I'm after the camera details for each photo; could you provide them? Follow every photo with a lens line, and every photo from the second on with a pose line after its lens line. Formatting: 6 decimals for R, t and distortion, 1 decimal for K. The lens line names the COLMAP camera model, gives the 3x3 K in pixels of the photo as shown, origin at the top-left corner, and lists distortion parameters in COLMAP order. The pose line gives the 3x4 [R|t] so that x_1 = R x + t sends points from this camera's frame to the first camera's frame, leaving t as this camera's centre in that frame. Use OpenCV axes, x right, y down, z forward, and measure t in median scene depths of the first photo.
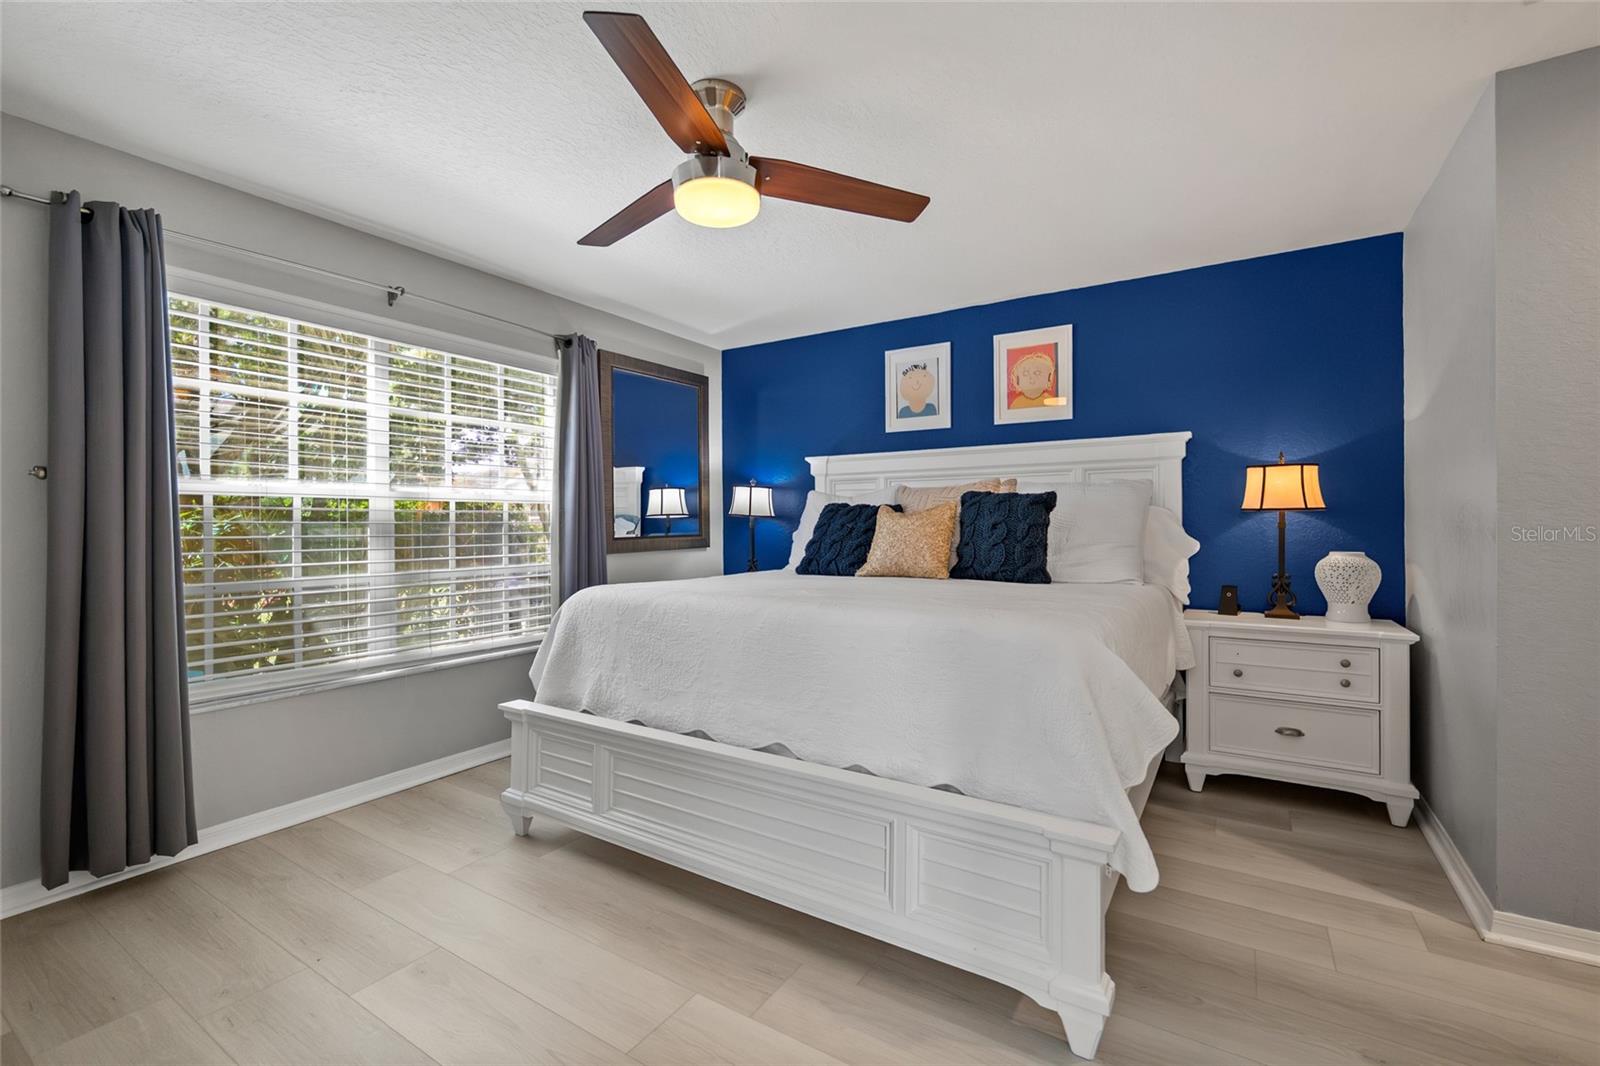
lens RADIAL K [[688.0, 0, 800.3], [0, 688.0, 514.2], [0, 0, 1]] dist [0.000071, 0.000067]
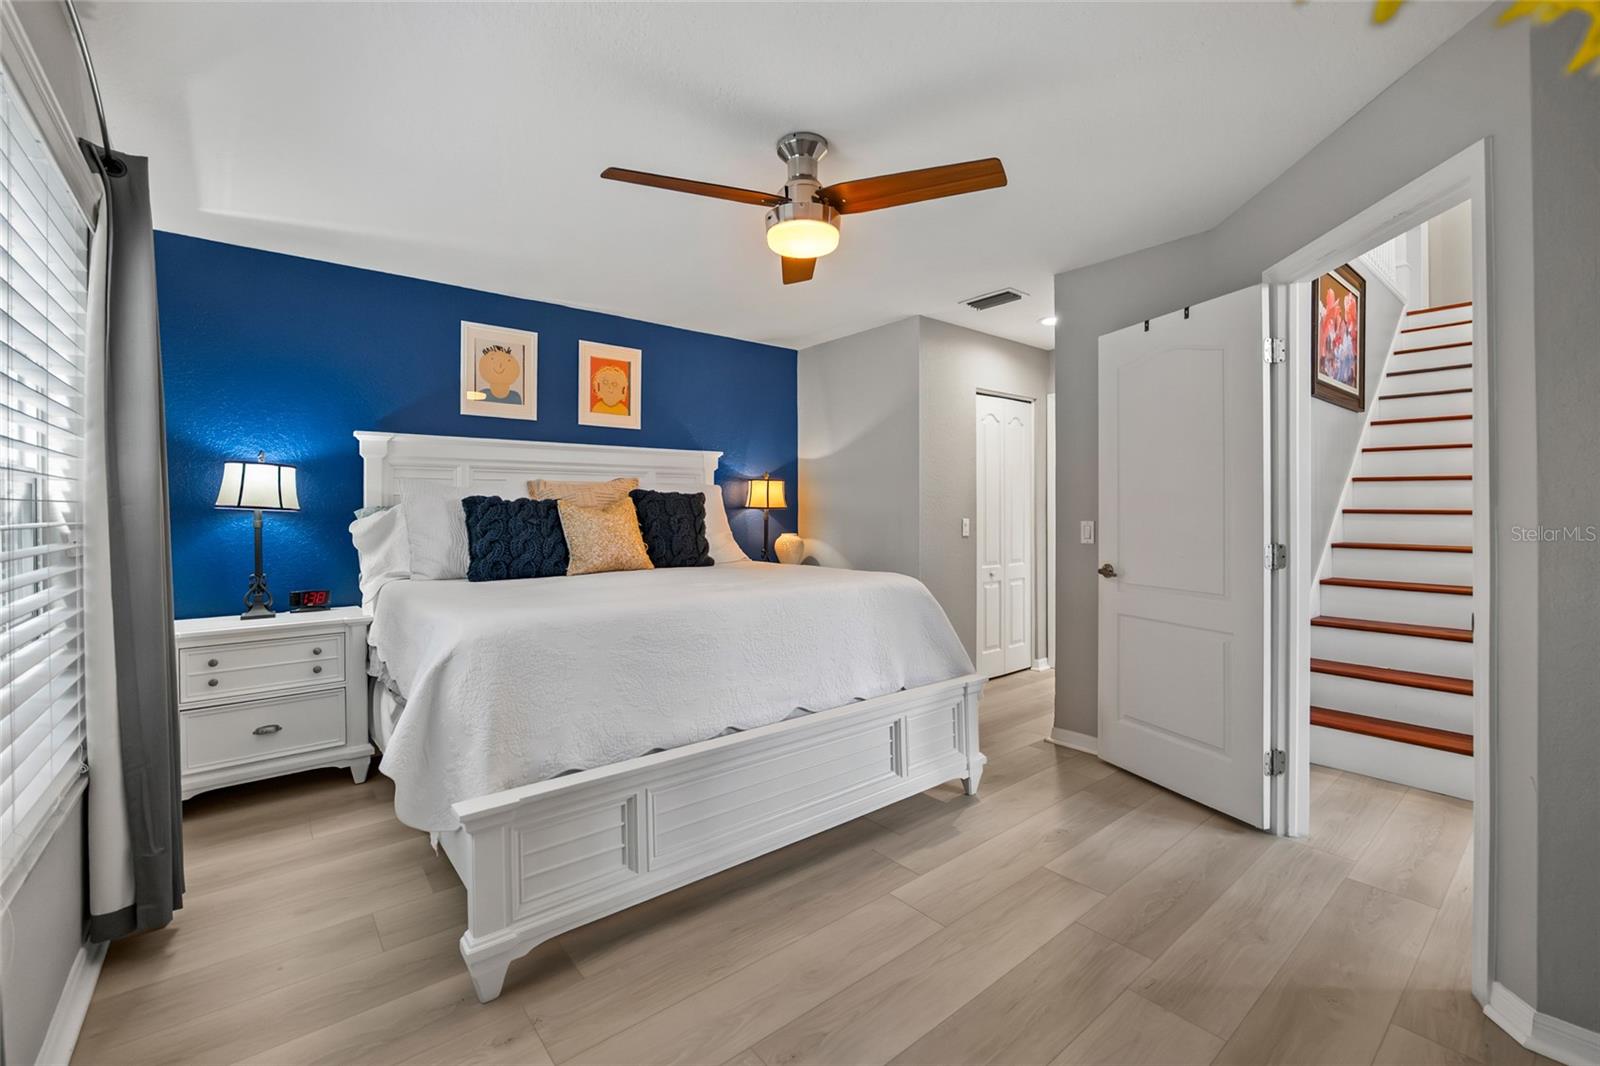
lens RADIAL K [[669.1, 0, 800.0], [0, 669.1, 533.0], [0, 0, 1]] dist [-0.034916, 0.000029]
pose [[0.309577, -0.025460, 0.950533, -0.604335], [-0.009494, 0.999509, 0.029864, 0.003634], [-0.950827, -0.018270, 0.309184, 0.363631]]
